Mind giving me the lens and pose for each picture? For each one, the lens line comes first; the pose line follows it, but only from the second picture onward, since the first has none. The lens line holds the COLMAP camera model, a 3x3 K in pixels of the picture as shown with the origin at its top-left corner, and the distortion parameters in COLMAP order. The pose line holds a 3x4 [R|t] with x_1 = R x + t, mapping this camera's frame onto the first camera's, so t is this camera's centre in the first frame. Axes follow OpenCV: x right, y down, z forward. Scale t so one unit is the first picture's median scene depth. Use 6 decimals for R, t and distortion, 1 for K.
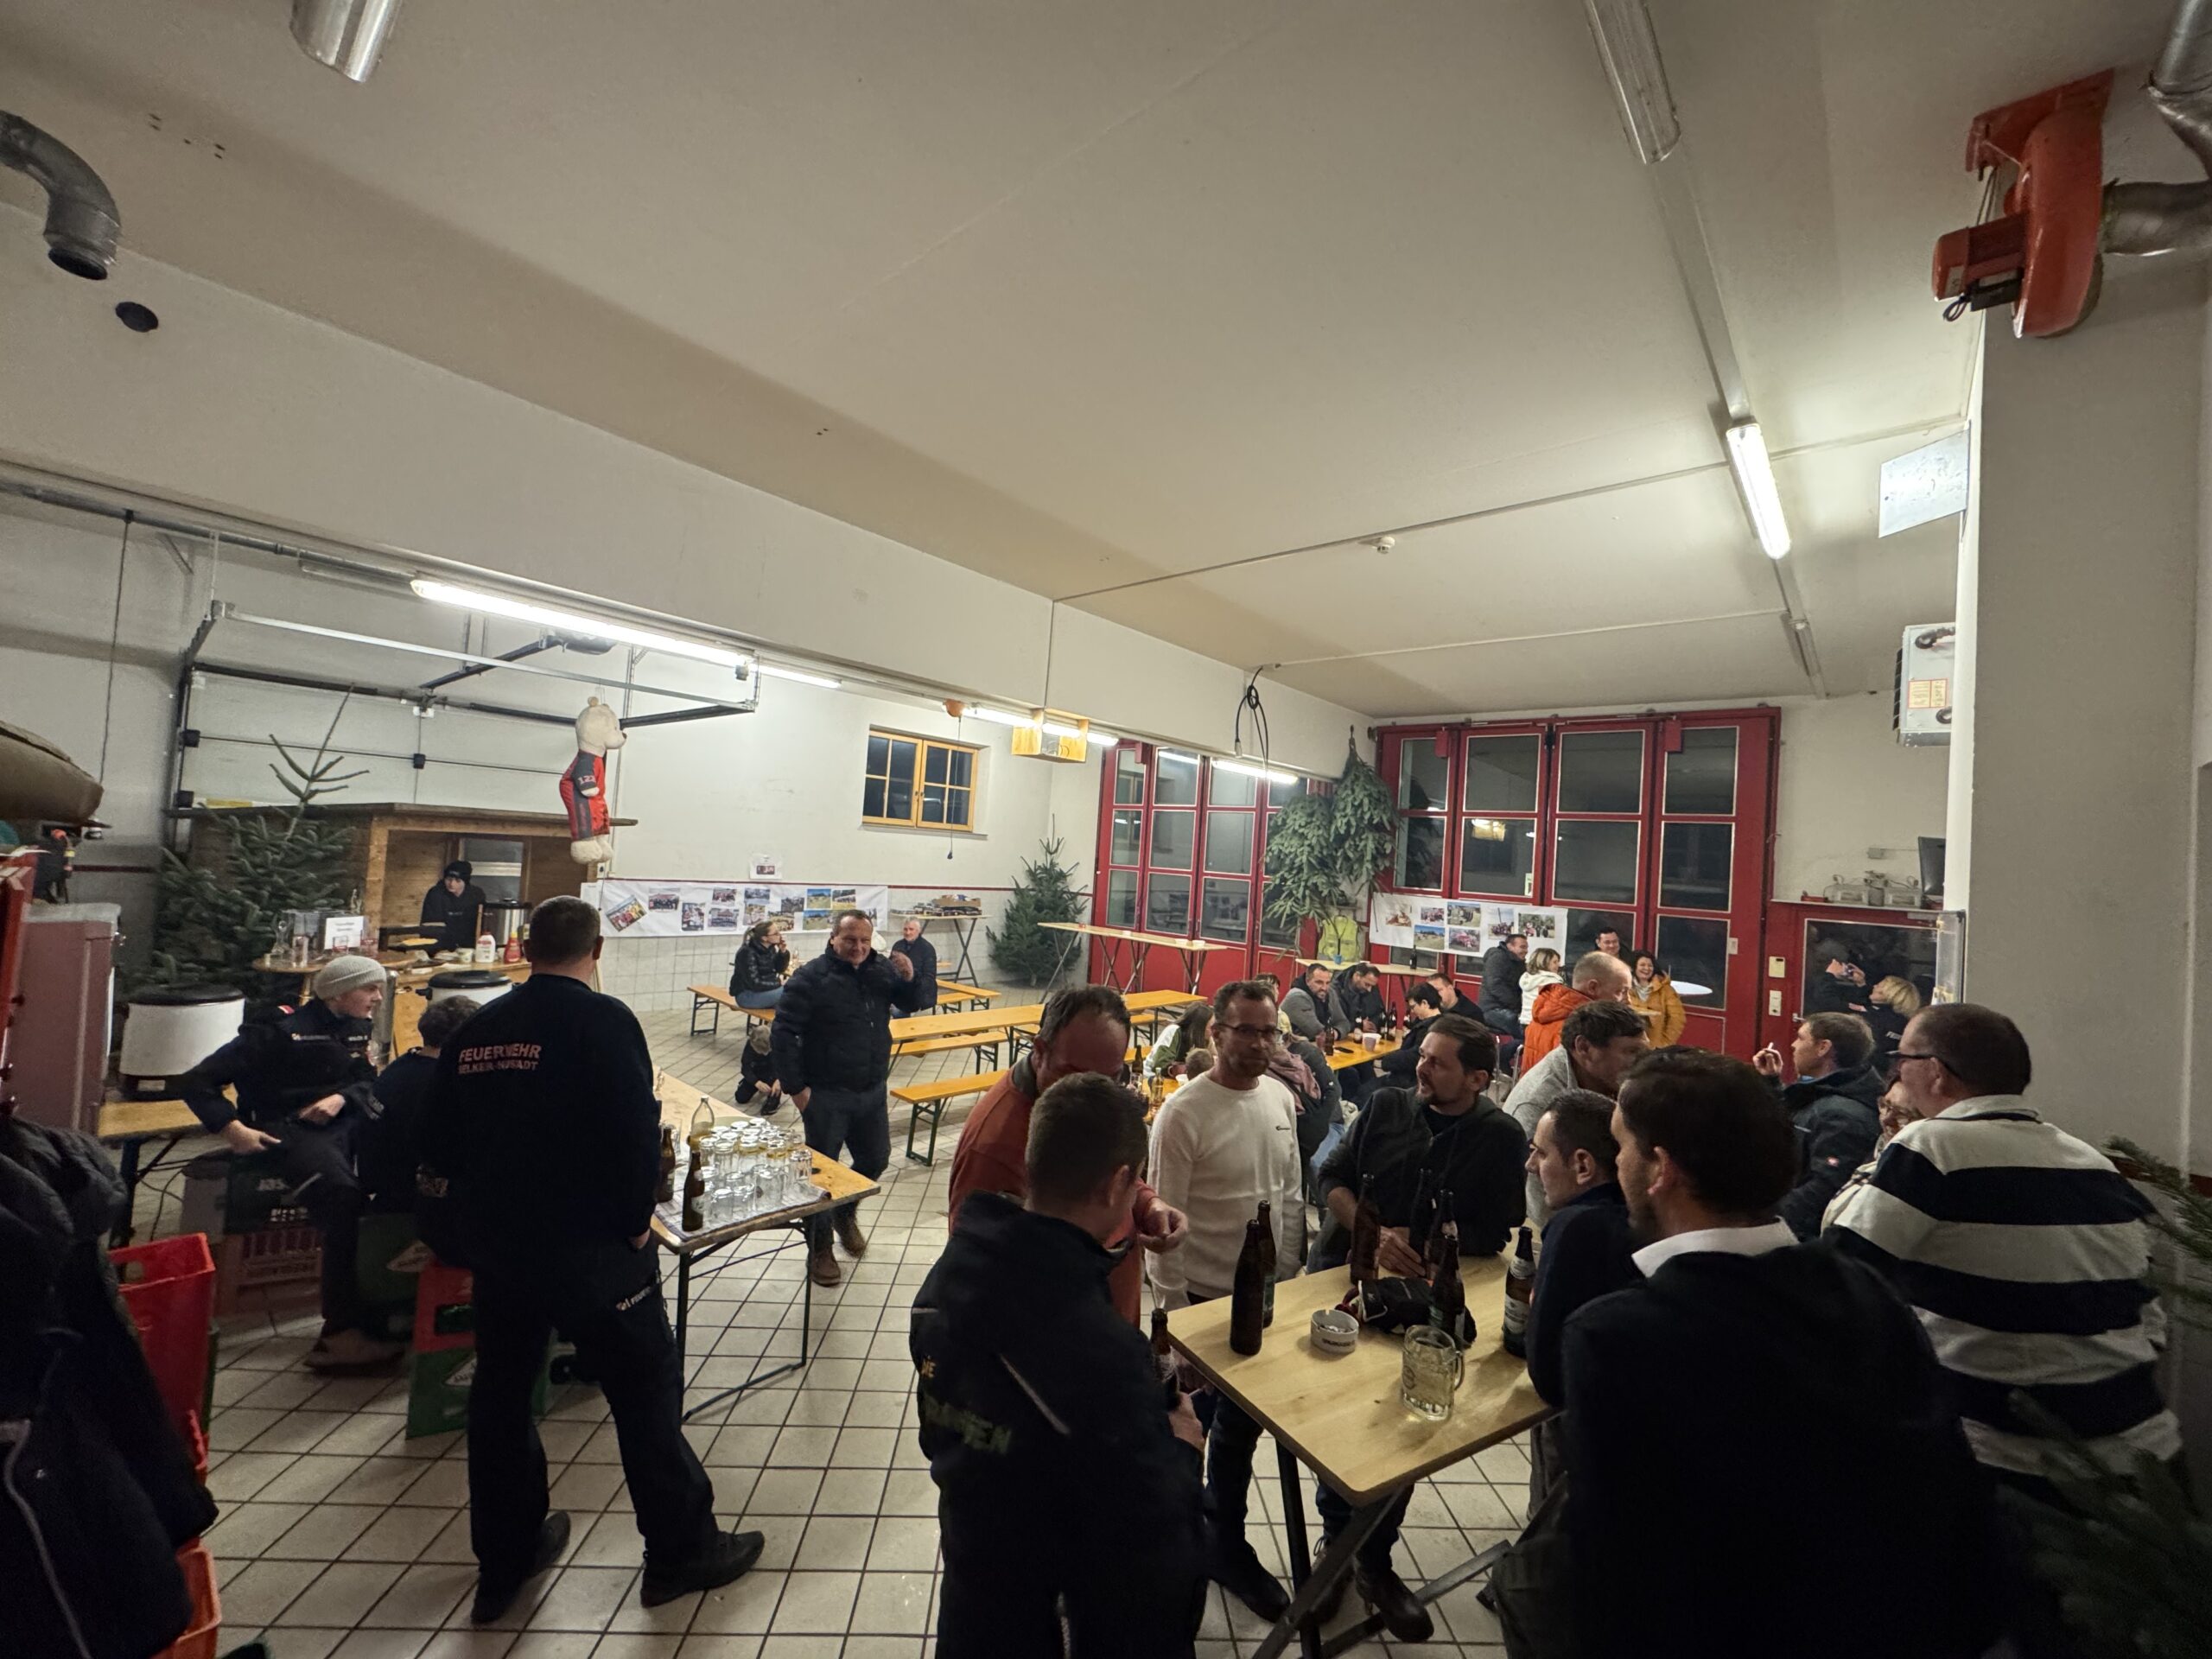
lens RADIAL K [[889.5, 0, 1106.0], [0, 889.5, 829.5], [0, 0, 1]] dist [-0.001309, -0.000312]
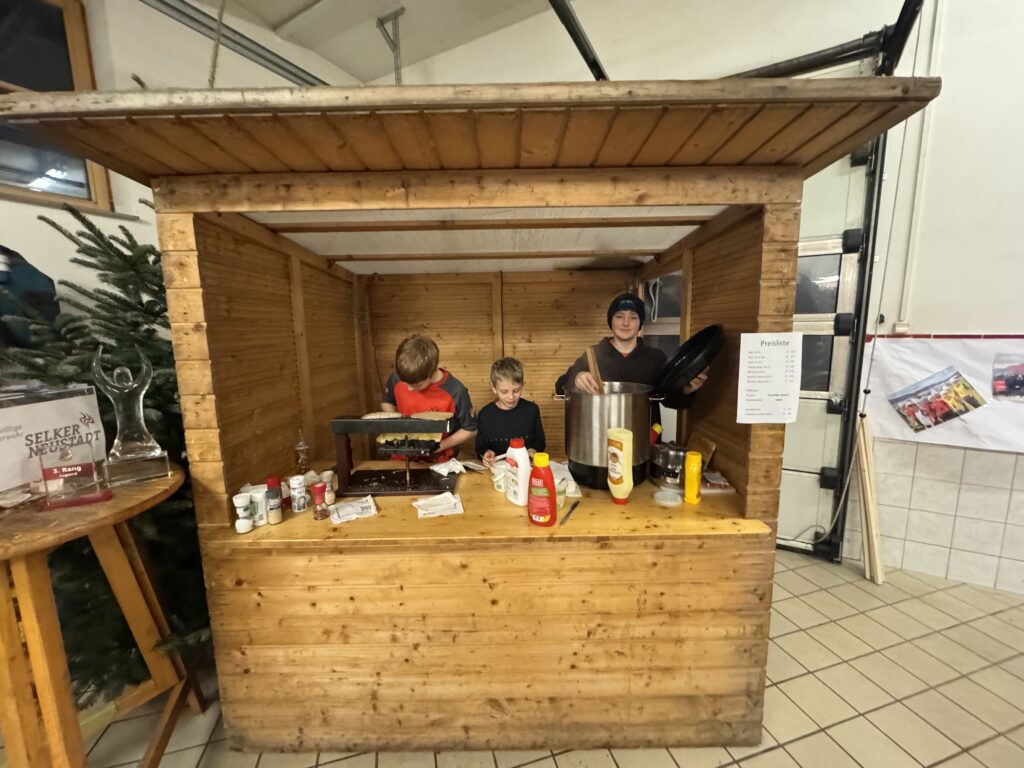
lens RADIAL K [[411.8, 0, 512.0], [0, 411.8, 384.0], [0, 0, 1]] dist [-0.001309, -0.000312]
pose [[0.221283, 0.066610, -0.972932, -0.359385], [0.055799, 0.995165, 0.080823, 0.050994], [0.973612, -0.072174, 0.216496, 0.706577]]
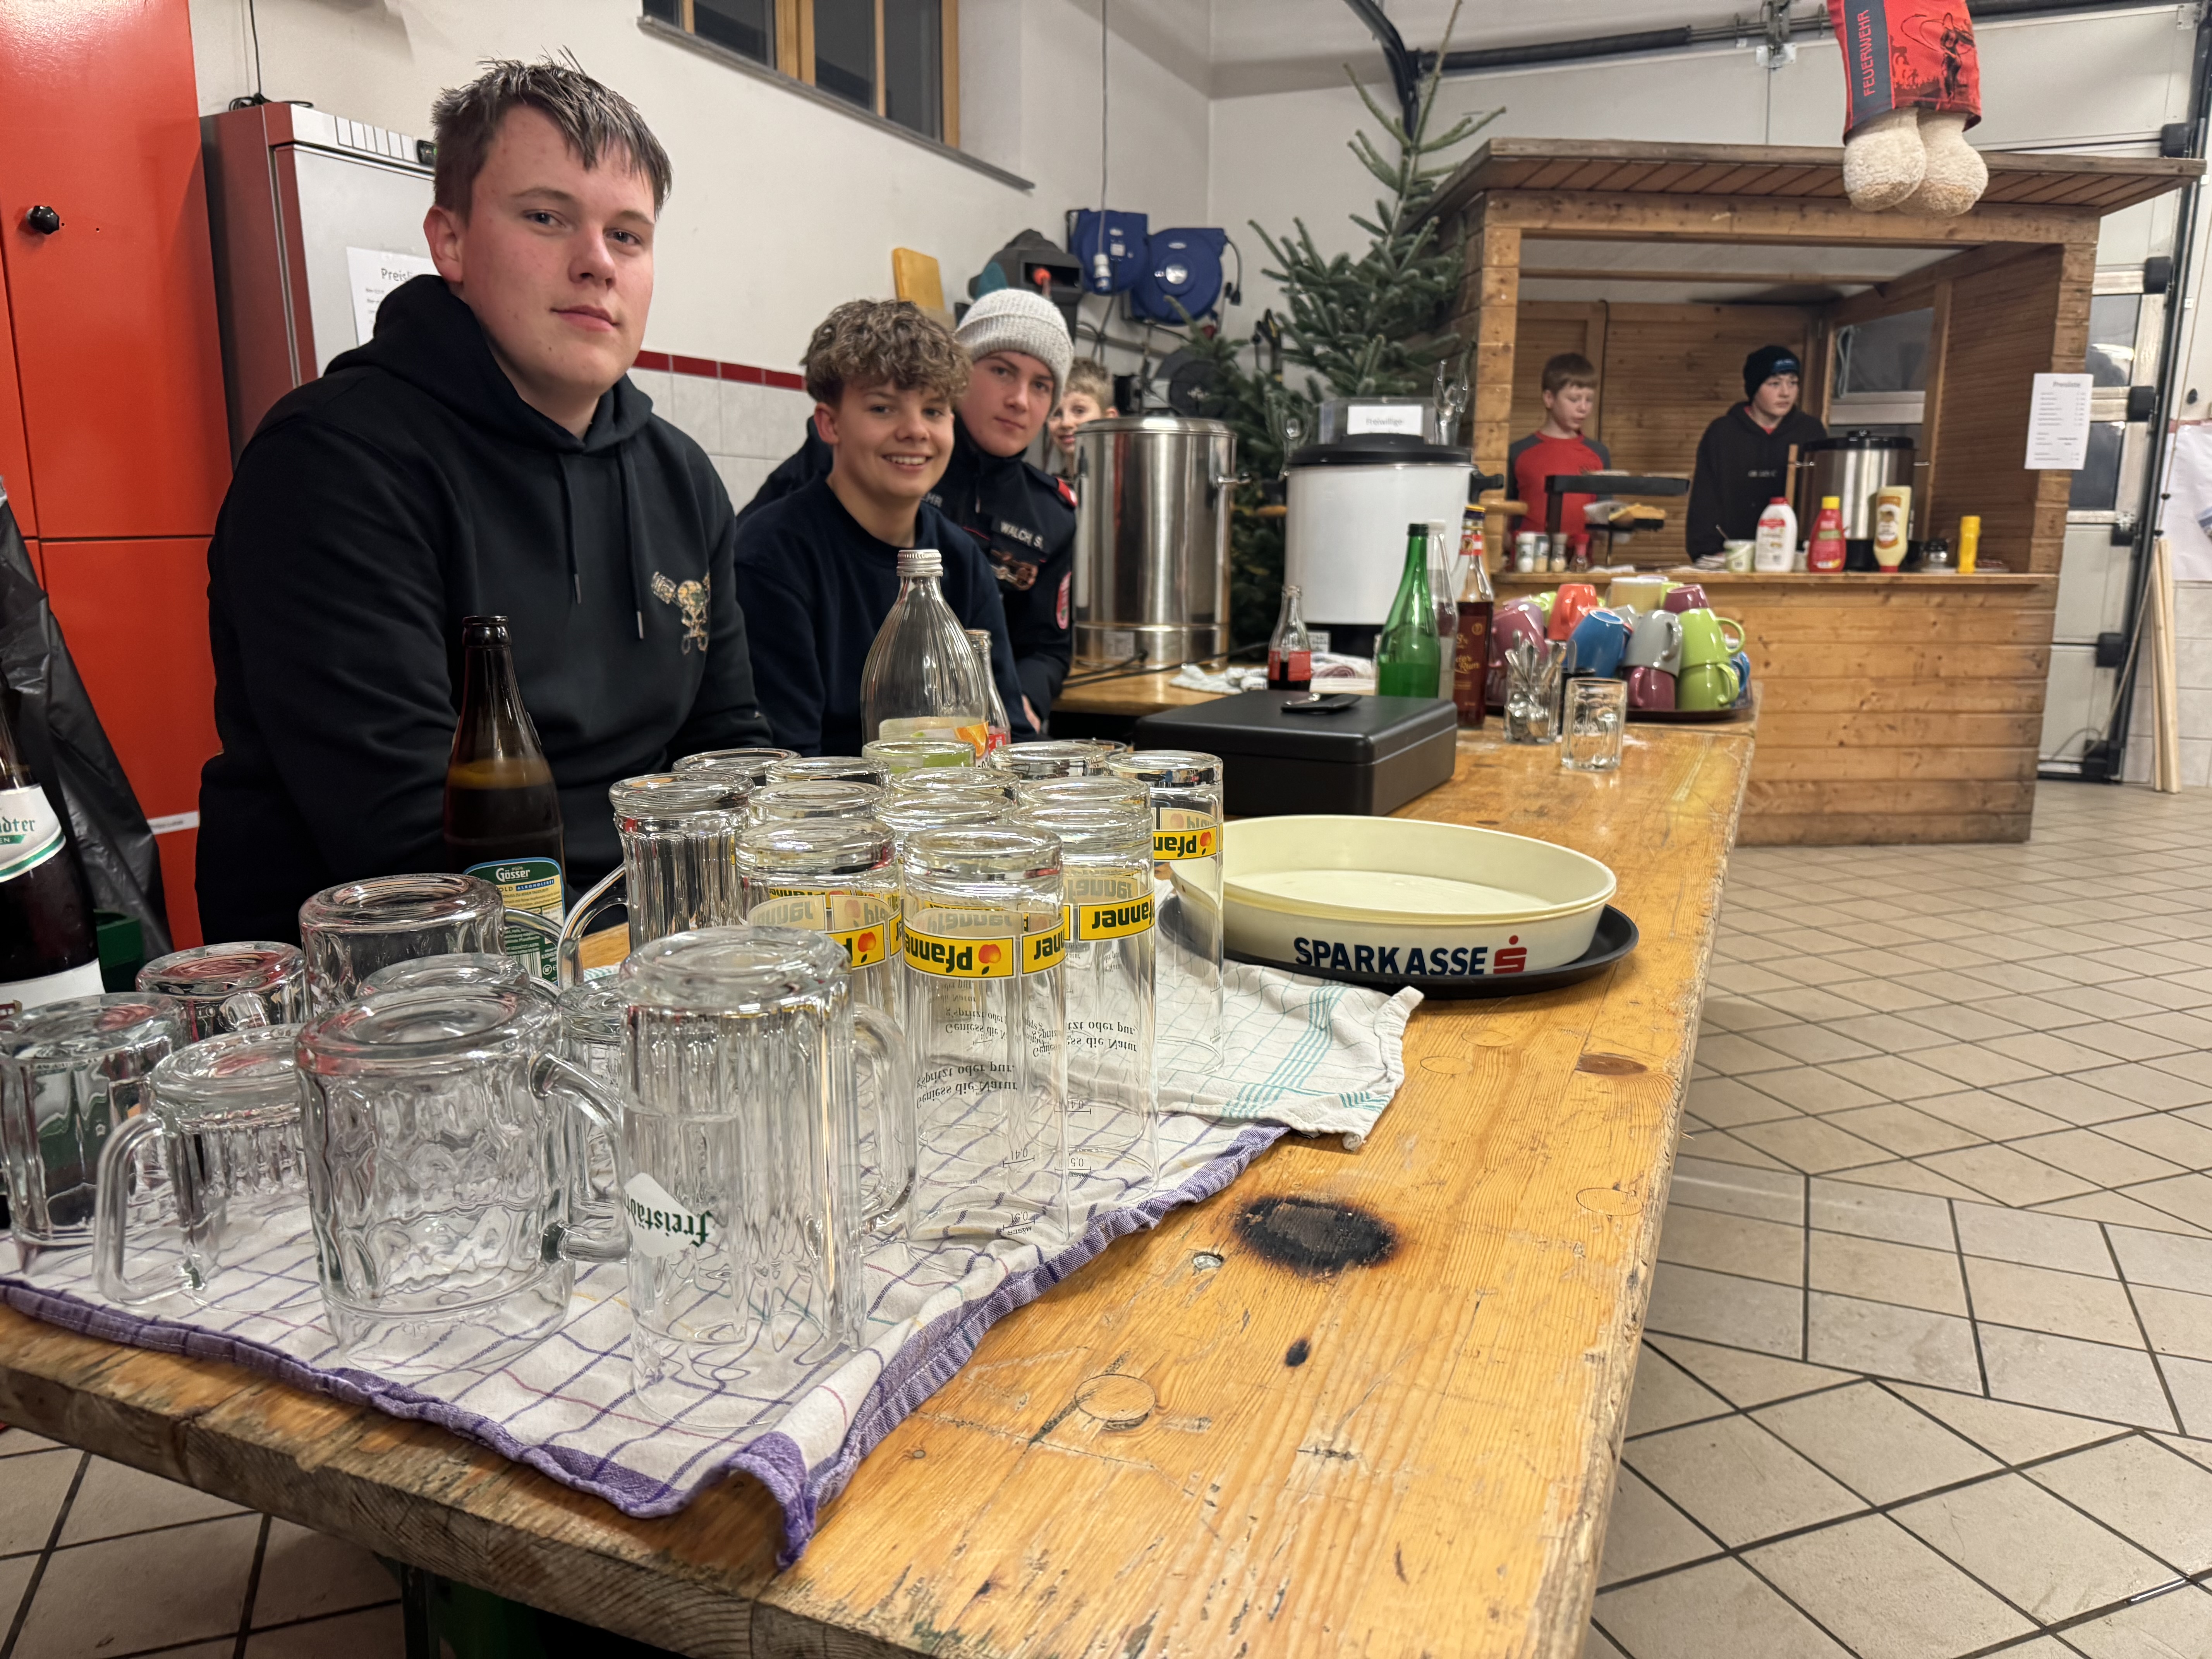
lens RADIAL K [[1595.1, 0, 1106.0], [0, 1595.1, 829.5], [0, 0, 1]] dist [0.004727, -0.011431]
pose [[0.310841, 0.116387, -0.943309, -0.057426], [0.036222, 0.990303, 0.134122, 0.117063], [0.949771, -0.075859, 0.303611, 0.348215]]
